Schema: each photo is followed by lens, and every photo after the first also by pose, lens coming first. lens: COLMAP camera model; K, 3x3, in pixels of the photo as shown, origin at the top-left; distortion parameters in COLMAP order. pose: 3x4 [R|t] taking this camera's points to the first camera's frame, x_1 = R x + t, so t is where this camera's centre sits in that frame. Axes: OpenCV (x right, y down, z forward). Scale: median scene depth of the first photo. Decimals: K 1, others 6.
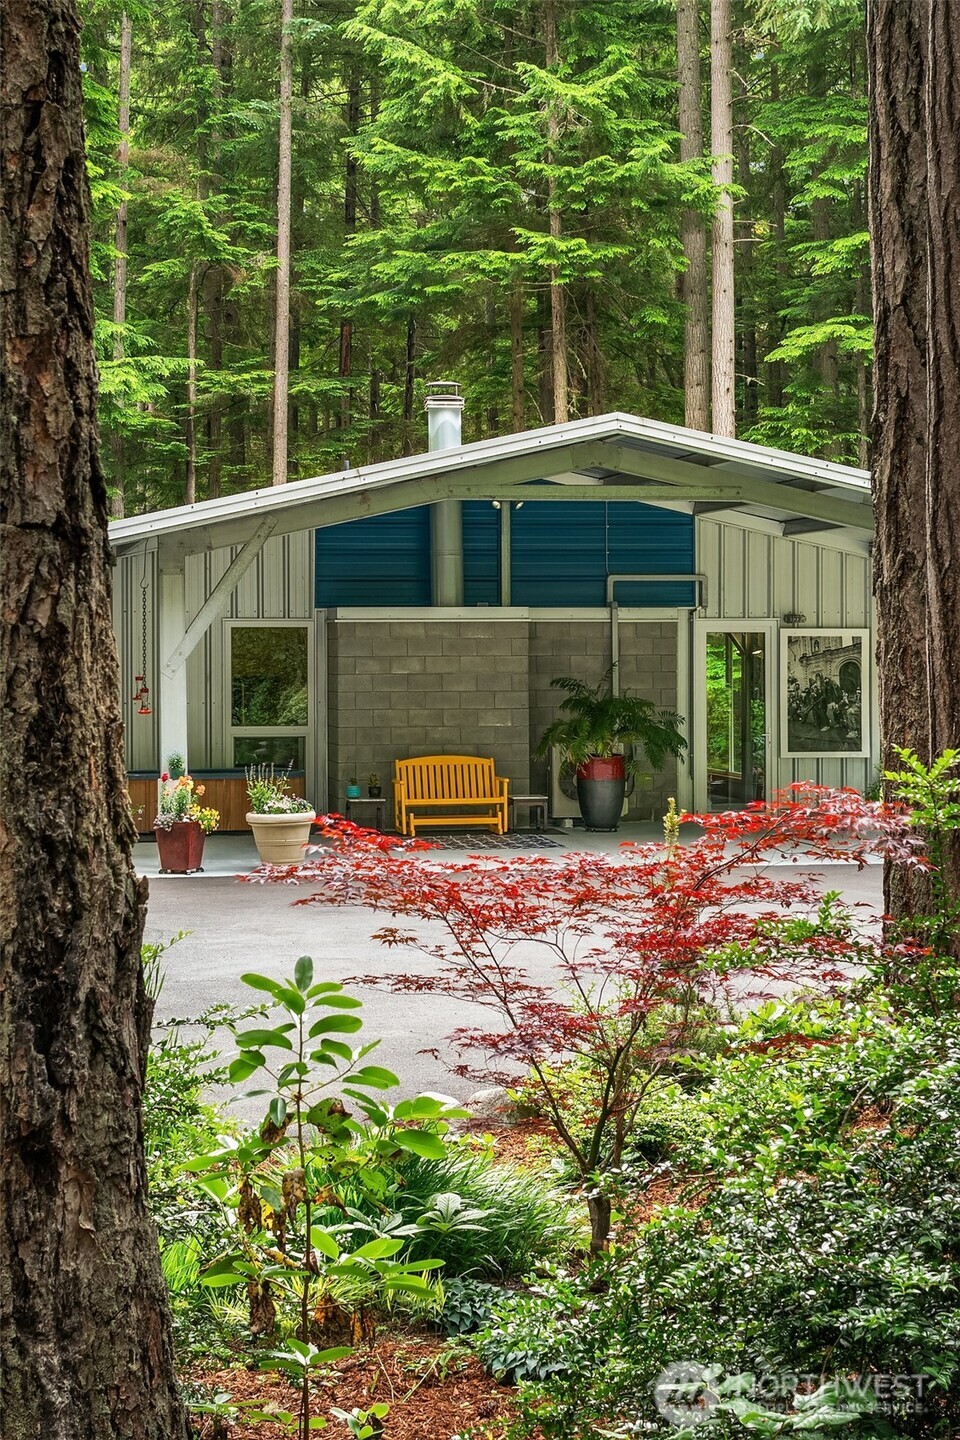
lens RADIAL K [[2798.2, 0, 456.7], [0, 2798.2, 597.4], [0, 0, 1]] dist [-0.050421, 0.000000]
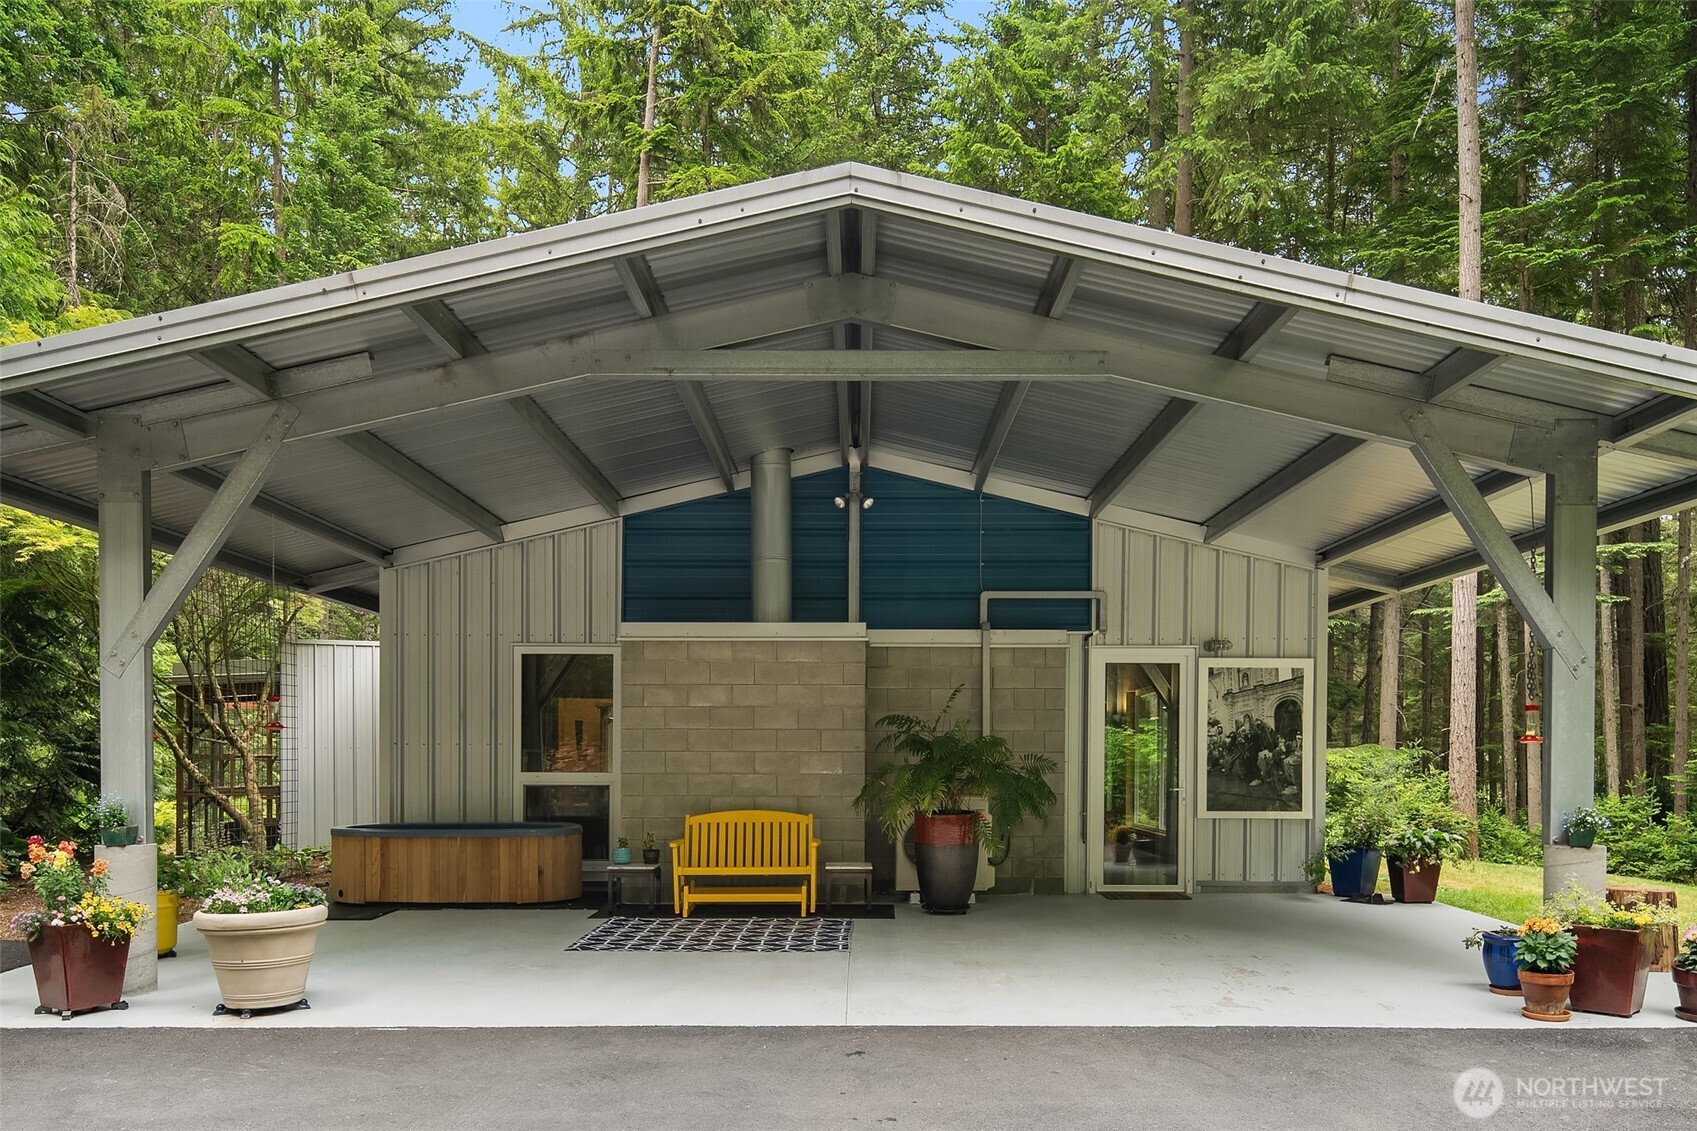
lens RADIAL K [[1276.7, 0, 863.3], [0, 1276.7, 769.6], [0, 0, 1]] dist [0.002443, 0.008809]
pose [[0.985887, 0.007013, -0.167264, 0.084226], [-0.002286, 0.999593, 0.028440, 0.034064], [0.167395, -0.027656, 0.985502, 0.635879]]
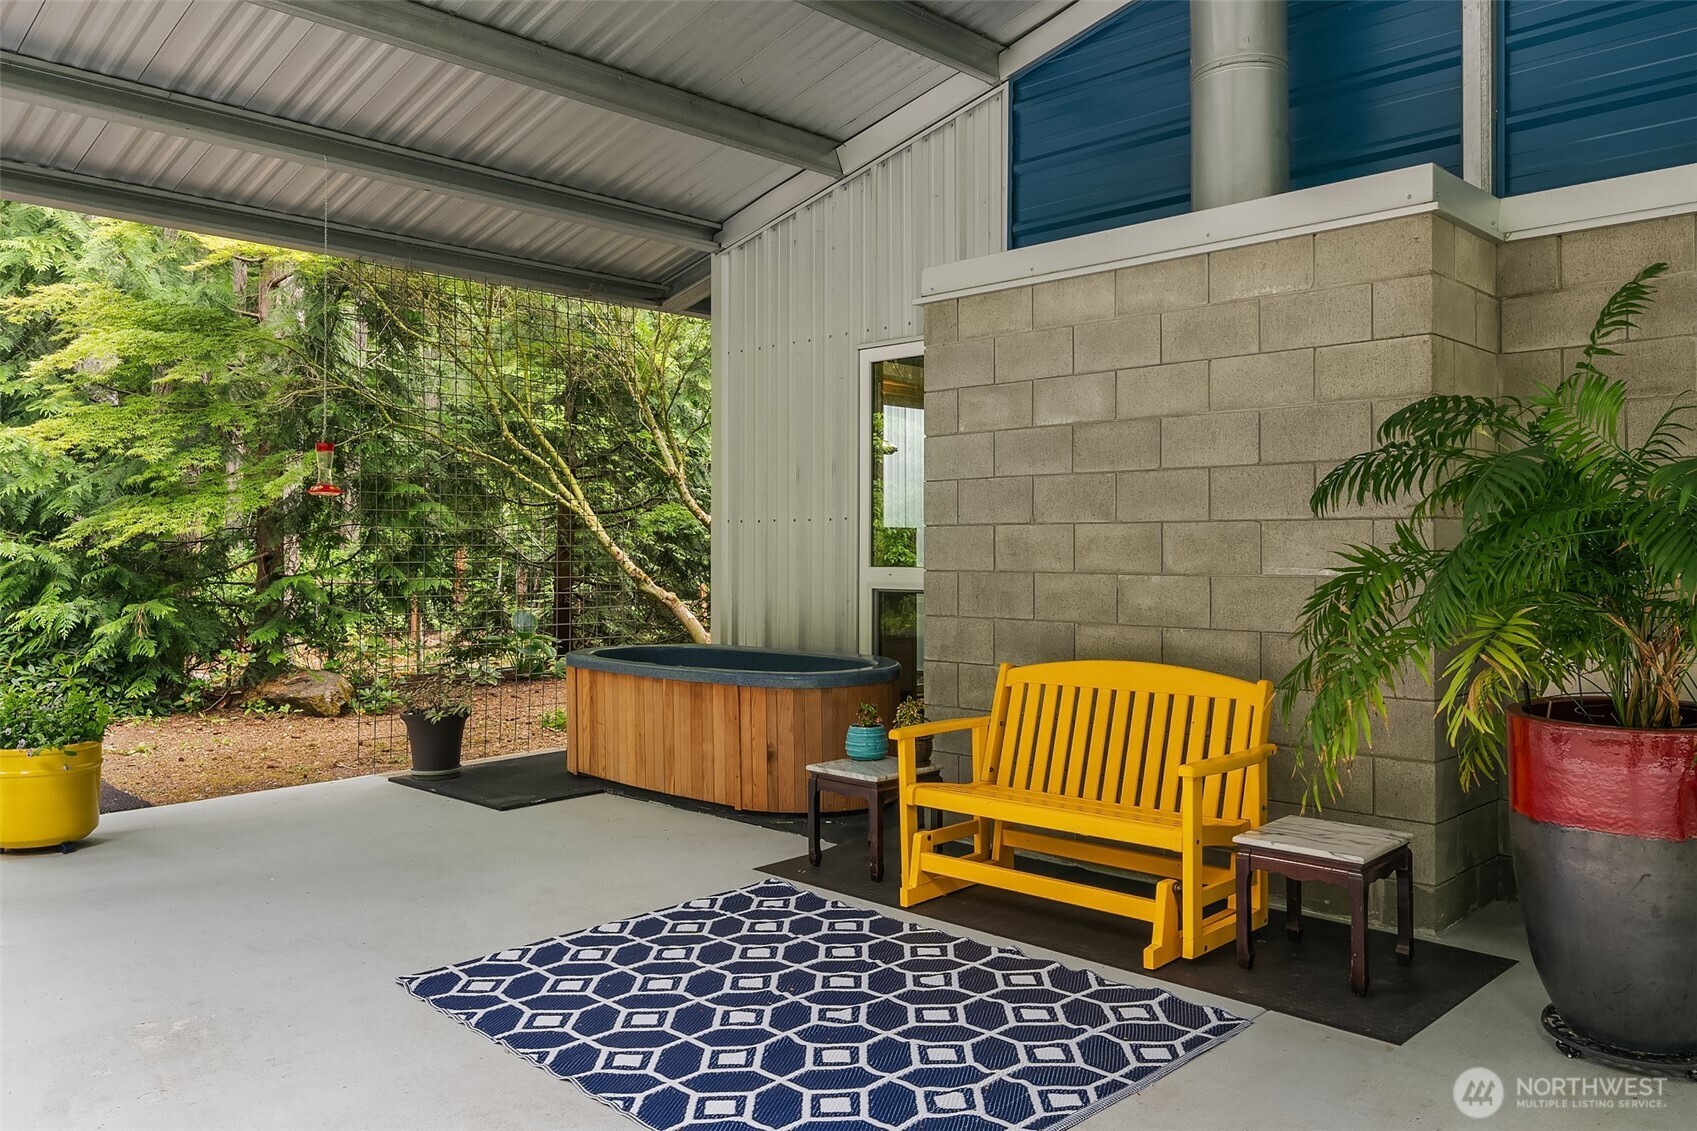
lens RADIAL K [[1276.7, 0, 845.5], [0, 1276.7, 534.9], [0, 0, 1]] dist [0.002443, 0.008809]
pose [[0.586154, -0.006860, -0.810170, 0.095177], [0.011854, 0.999930, 0.000110, 0.040262], [0.810113, -0.009668, 0.586194, 0.861762]]
